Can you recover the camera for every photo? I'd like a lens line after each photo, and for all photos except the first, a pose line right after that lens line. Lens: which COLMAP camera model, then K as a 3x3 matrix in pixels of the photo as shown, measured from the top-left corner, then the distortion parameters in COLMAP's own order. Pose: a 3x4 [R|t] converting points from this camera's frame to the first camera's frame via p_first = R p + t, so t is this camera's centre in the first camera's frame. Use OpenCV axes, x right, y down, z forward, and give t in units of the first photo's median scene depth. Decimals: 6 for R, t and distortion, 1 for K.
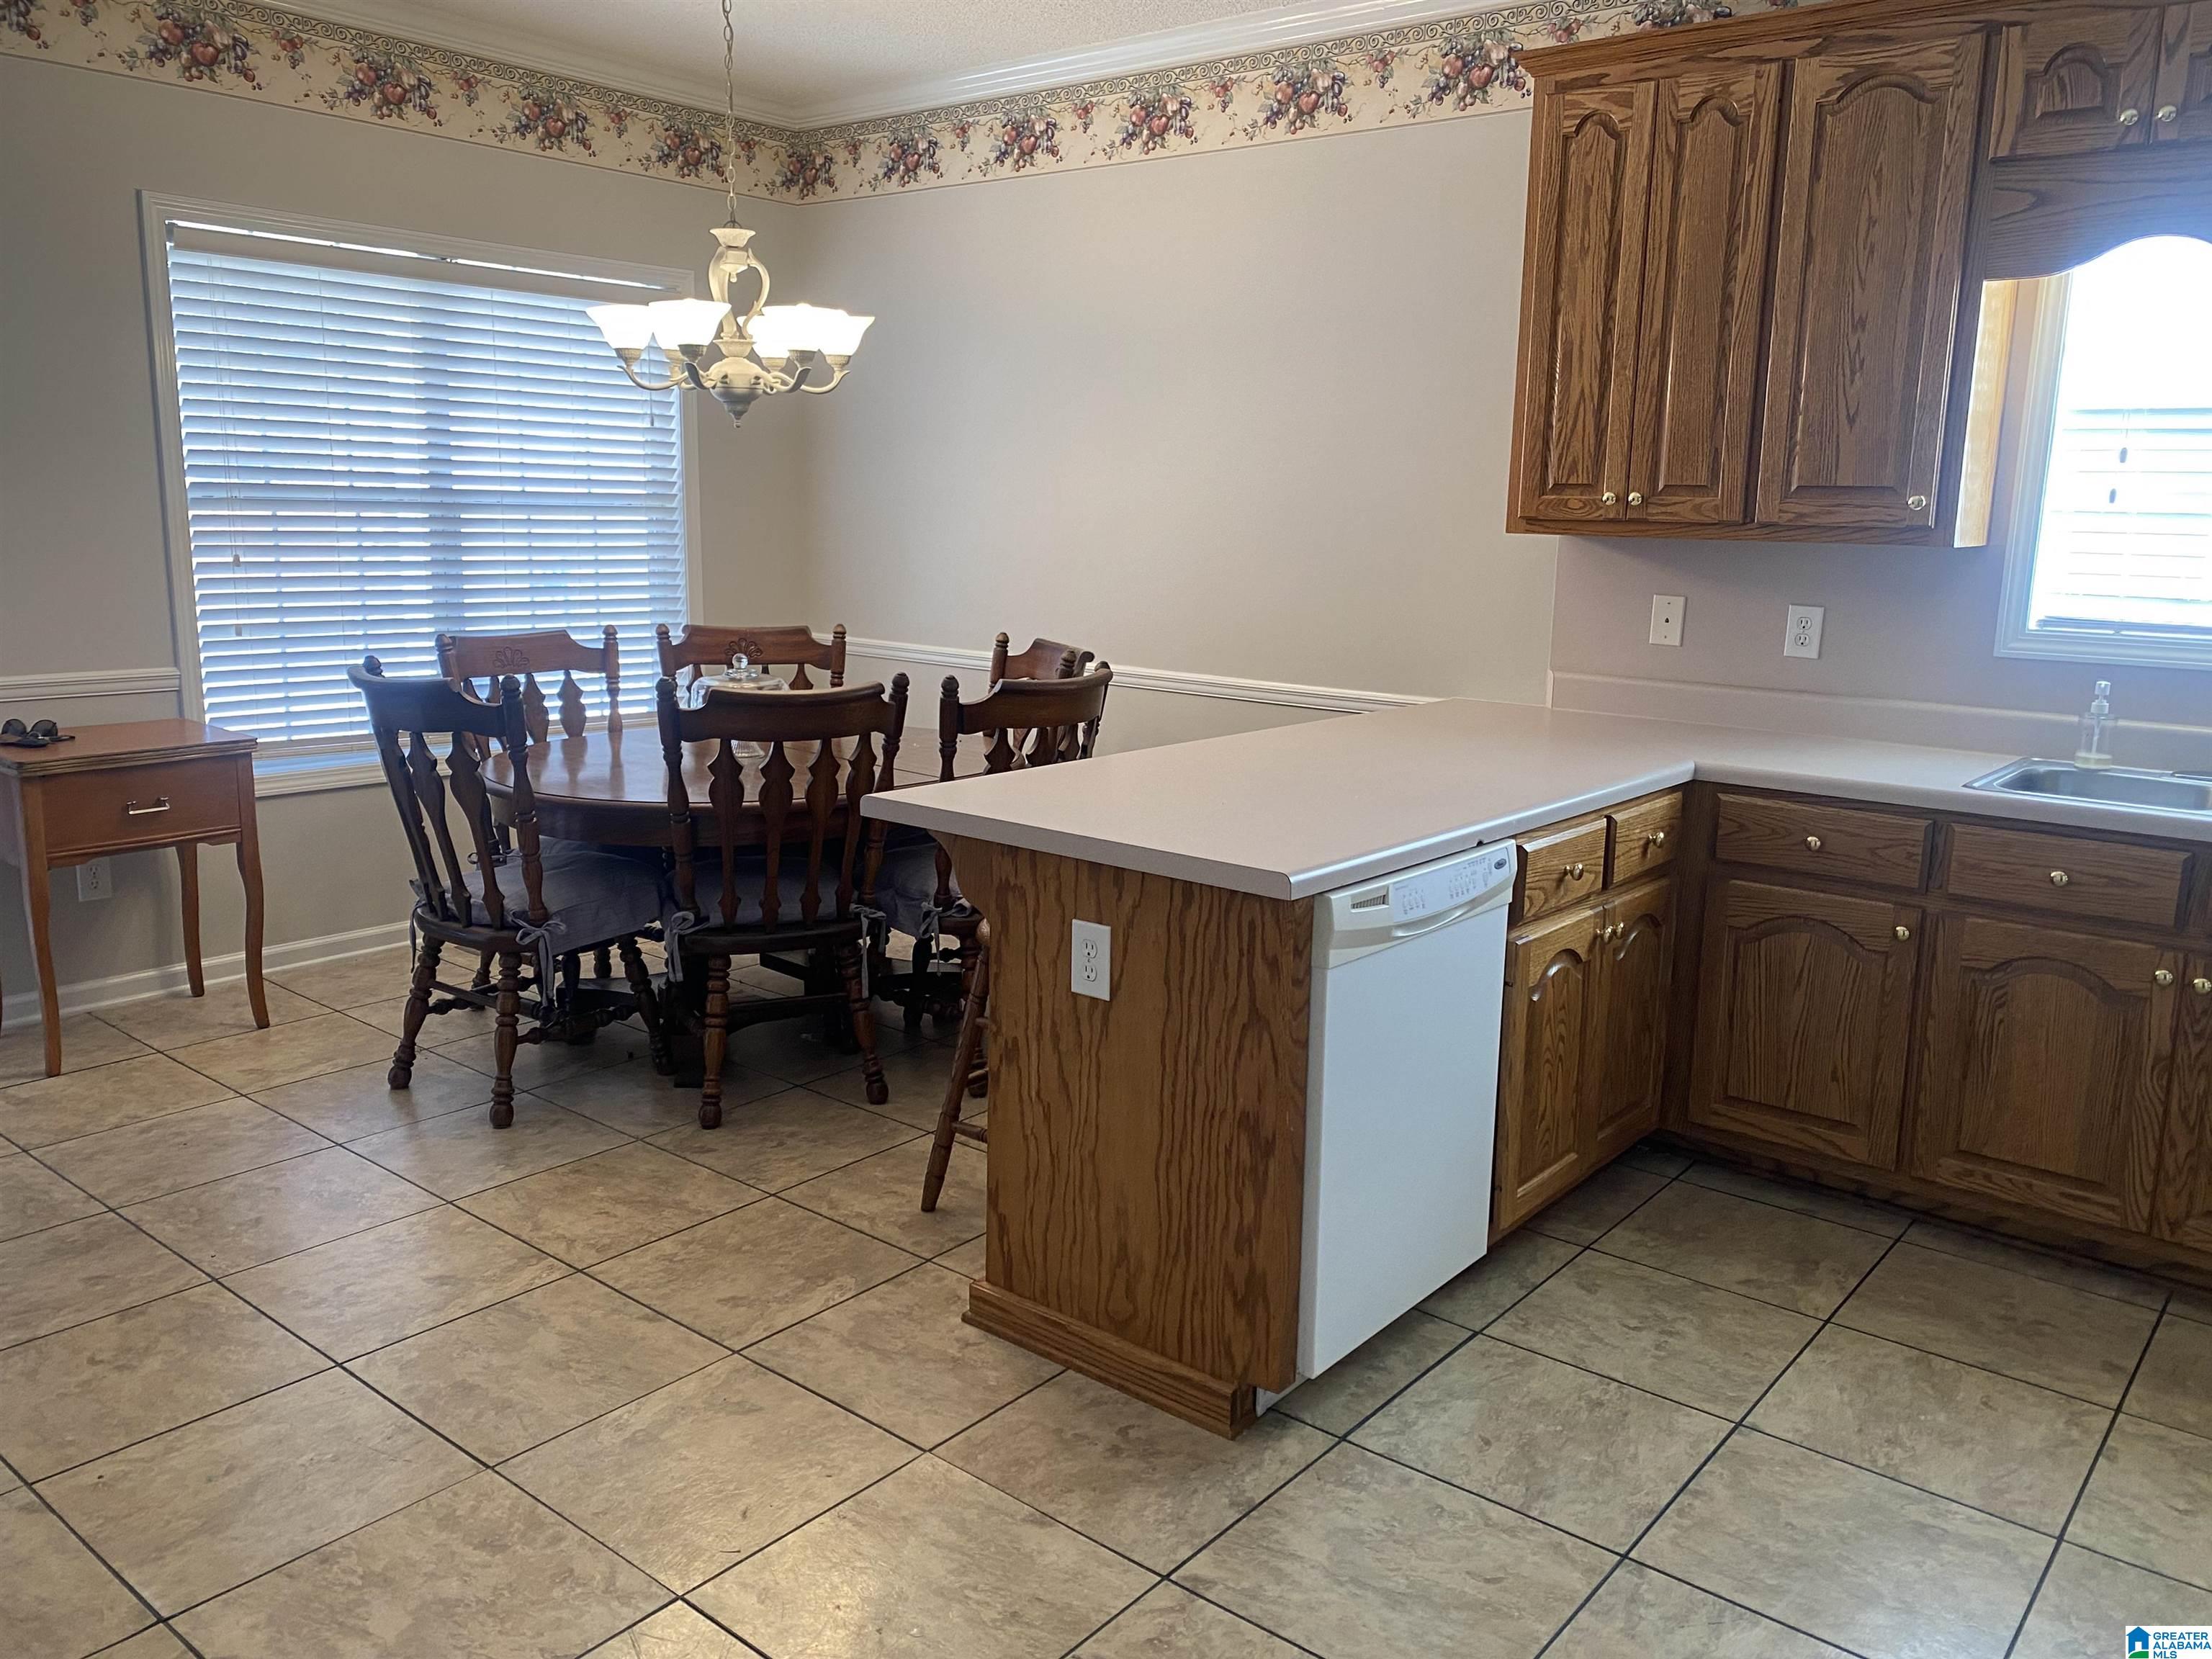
lens RADIAL K [[1693.6, 0, 1106.9], [0, 1693.6, 813.1], [0, 0, 1]] dist [0.013954, -0.009310]
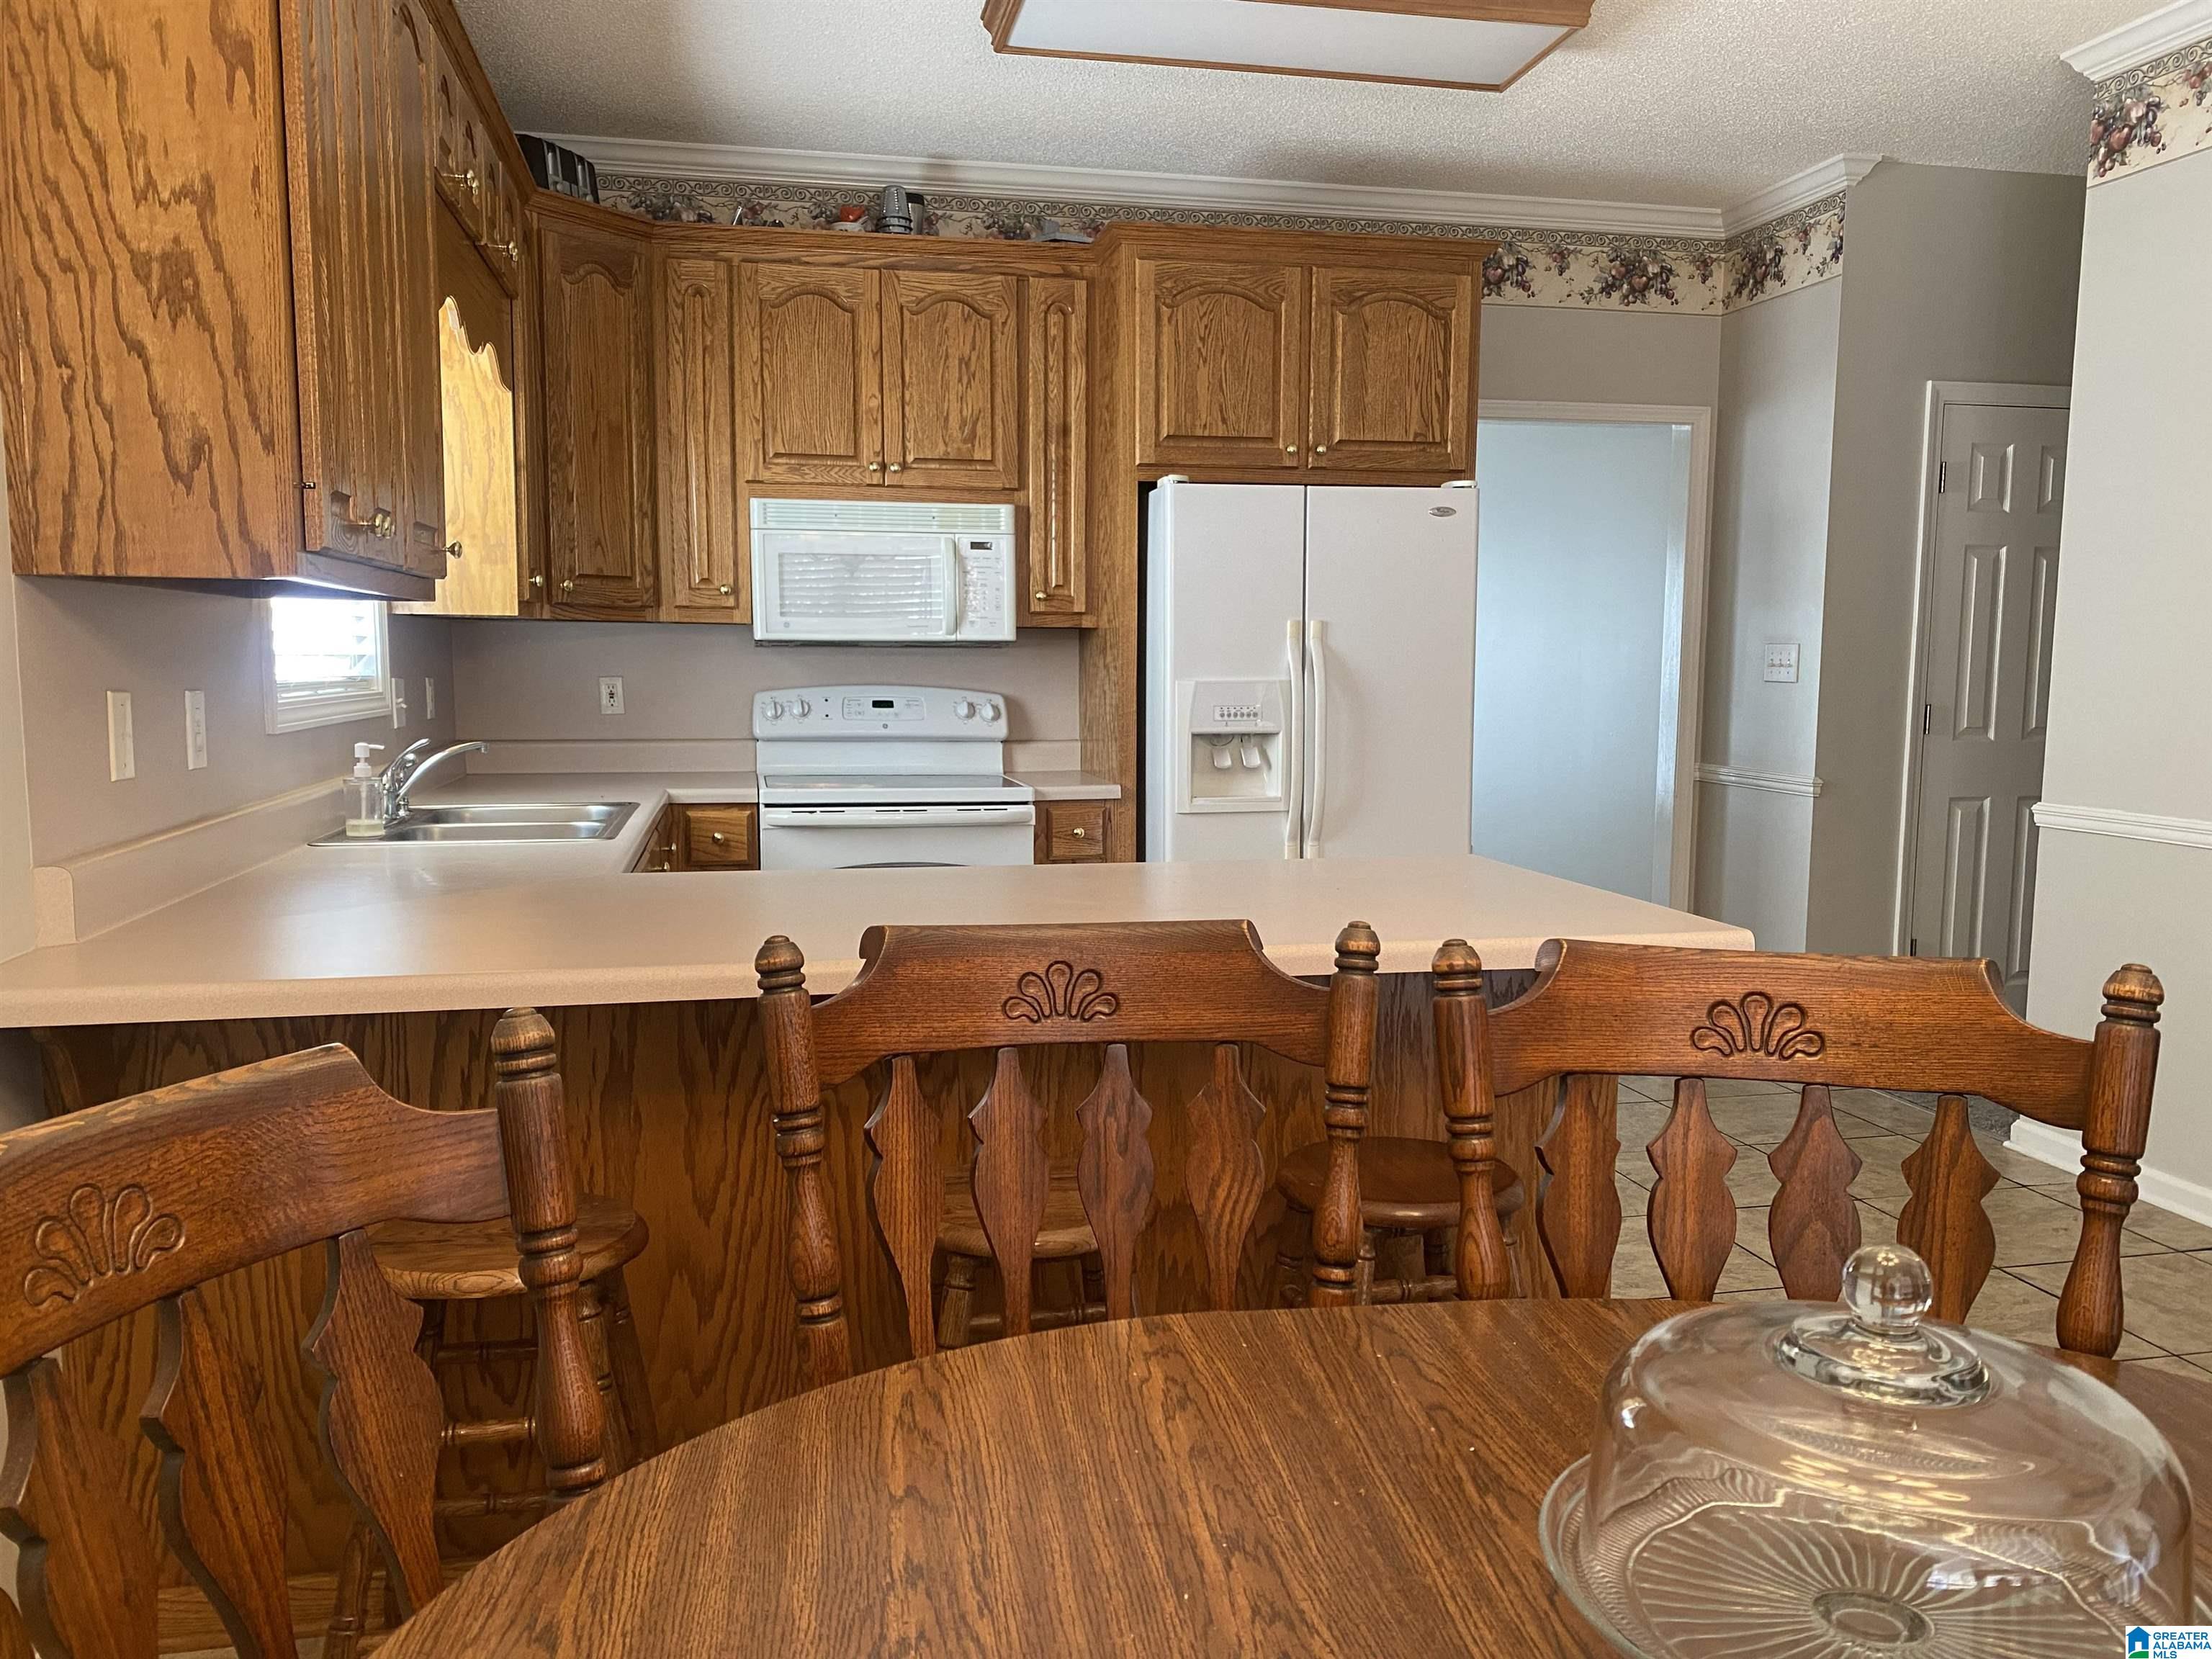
lens RADIAL K [[1683.4, 0, 1120.2], [0, 1683.4, 853.0], [0, 0, 1]] dist [0.022817, -0.007623]
pose [[-0.781902, -0.097836, 0.615676, -0.335715], [0.093975, 0.957824, 0.271553, -0.236629], [-0.616277, 0.270186, -0.739731, 1.463671]]
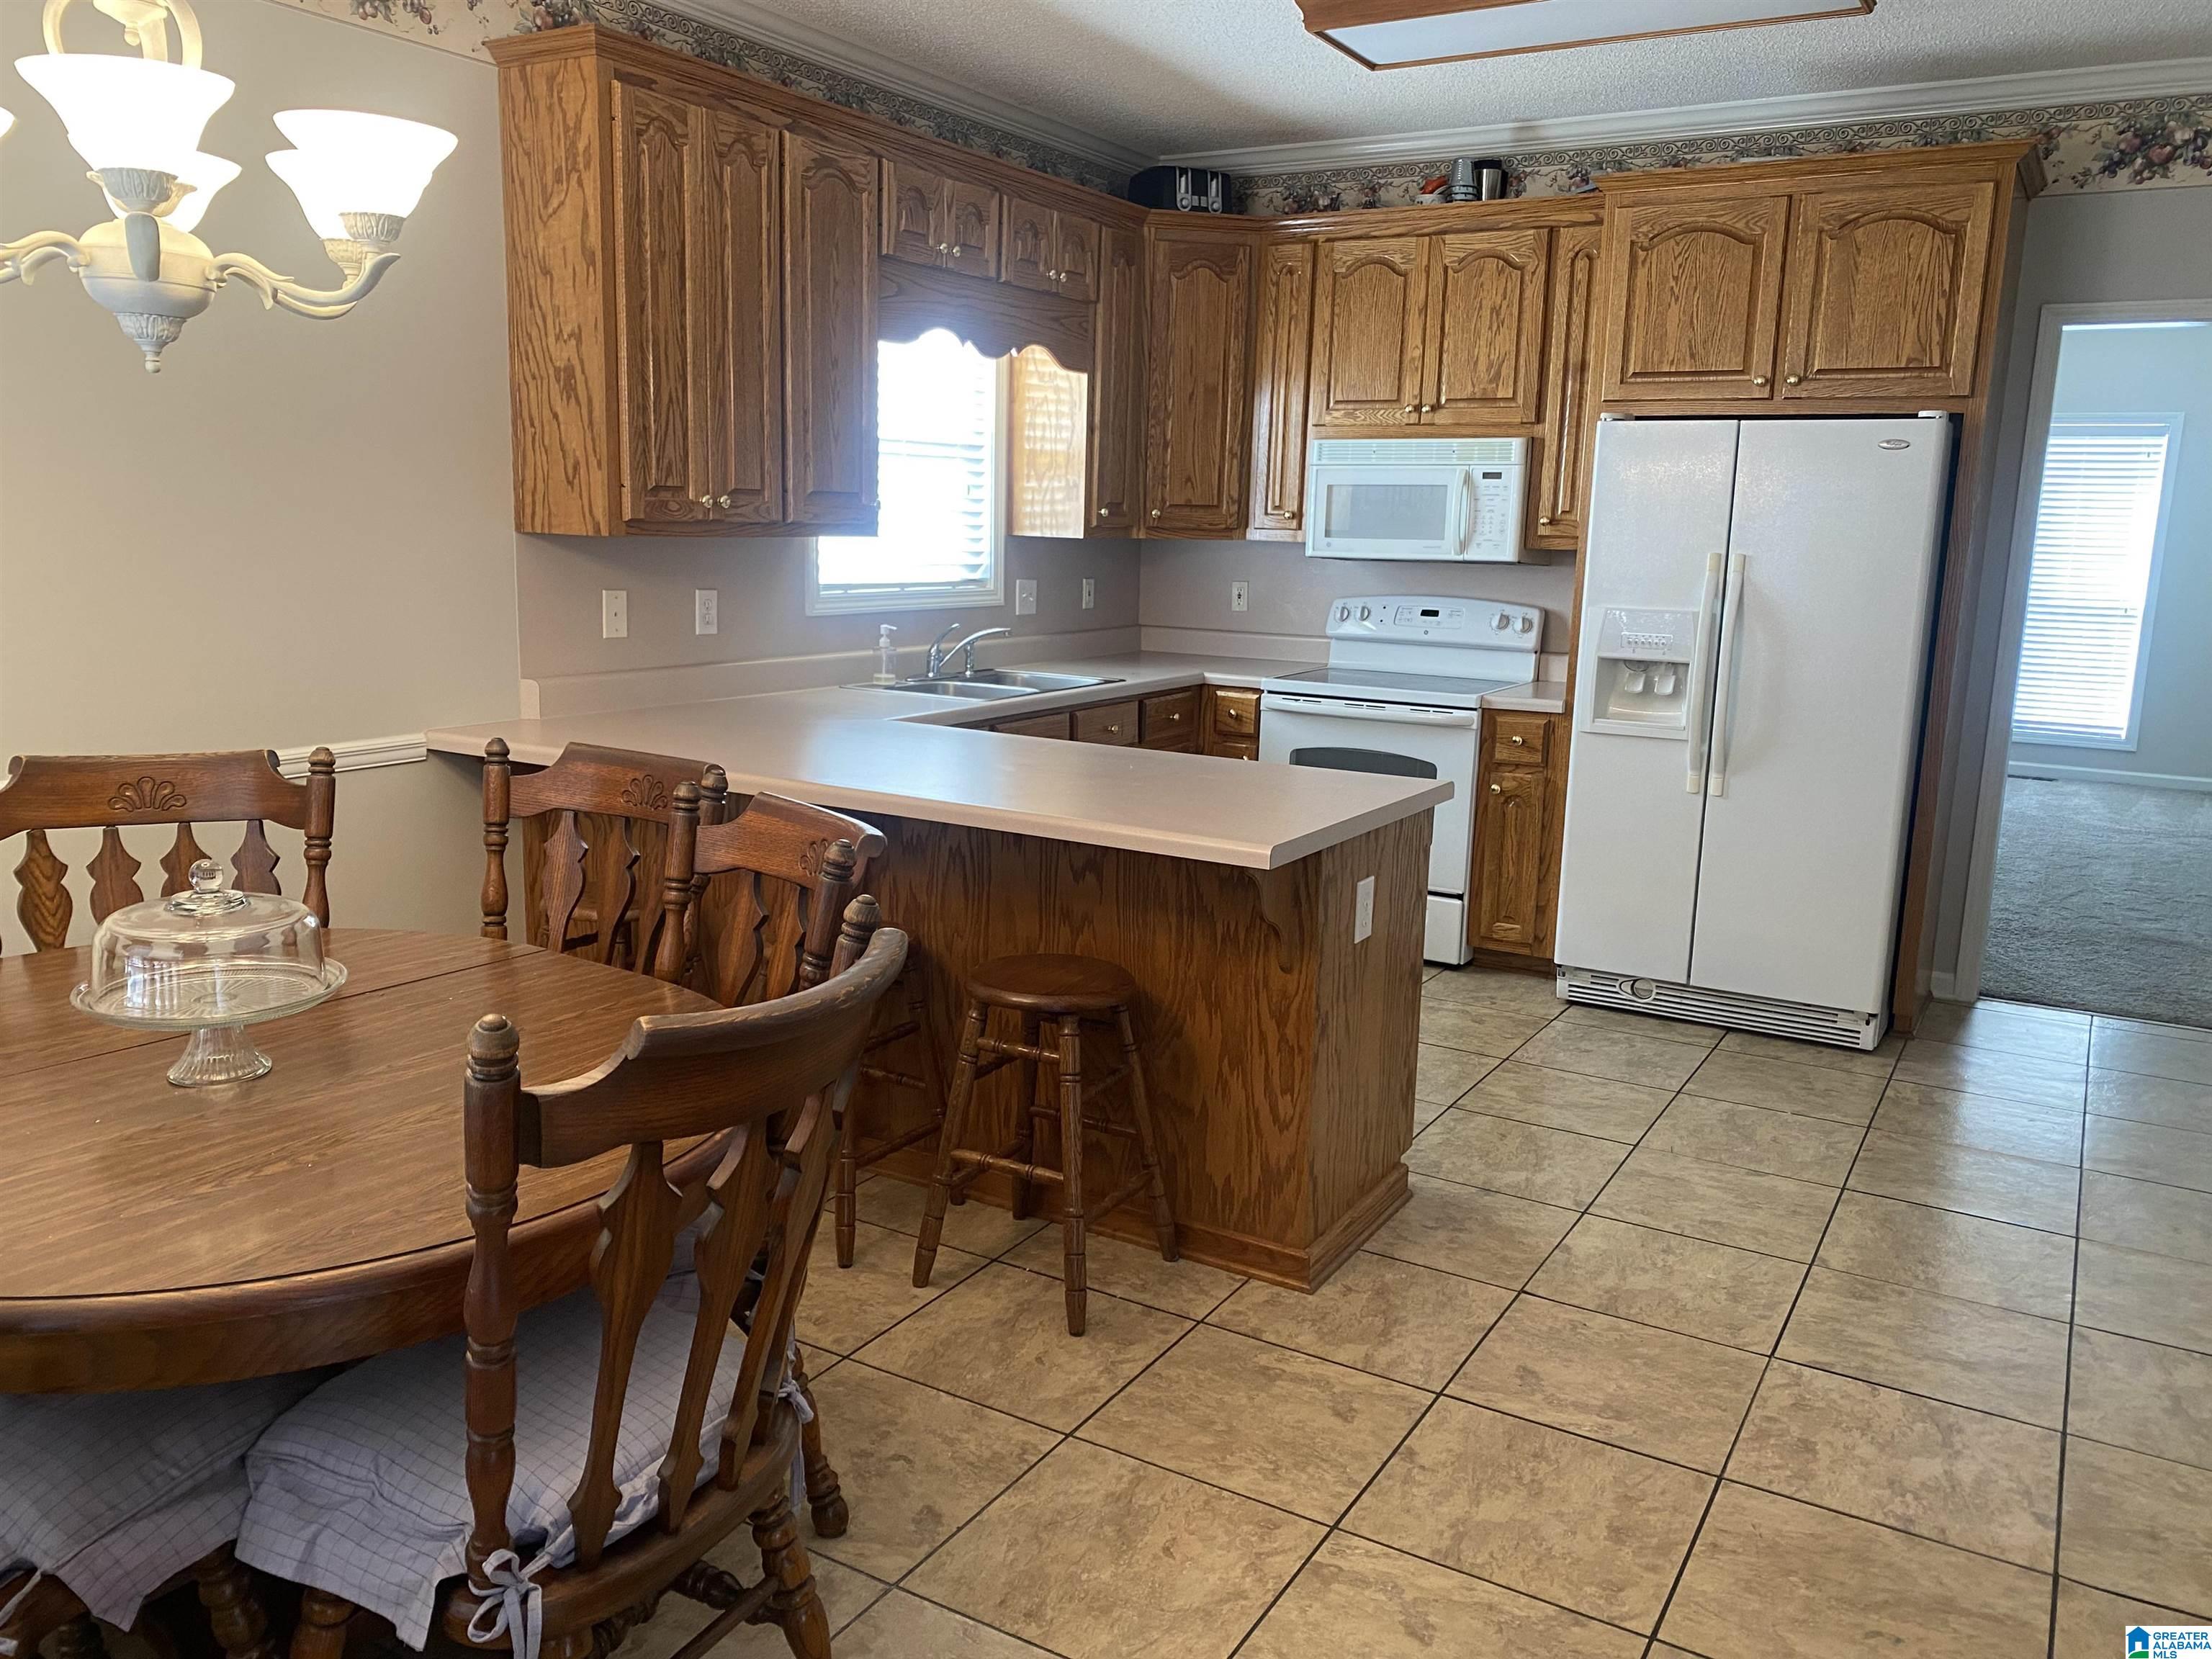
lens RADIAL K [[1693.6, 0, 1106.9], [0, 1693.6, 813.1], [0, 0, 1]] dist [0.013954, -0.009310]
pose [[-0.153179, -0.200519, 0.967641, -0.891602], [0.153934, 0.962402, 0.223801, -0.218708], [-0.976135, 0.183235, -0.116553, 1.019607]]
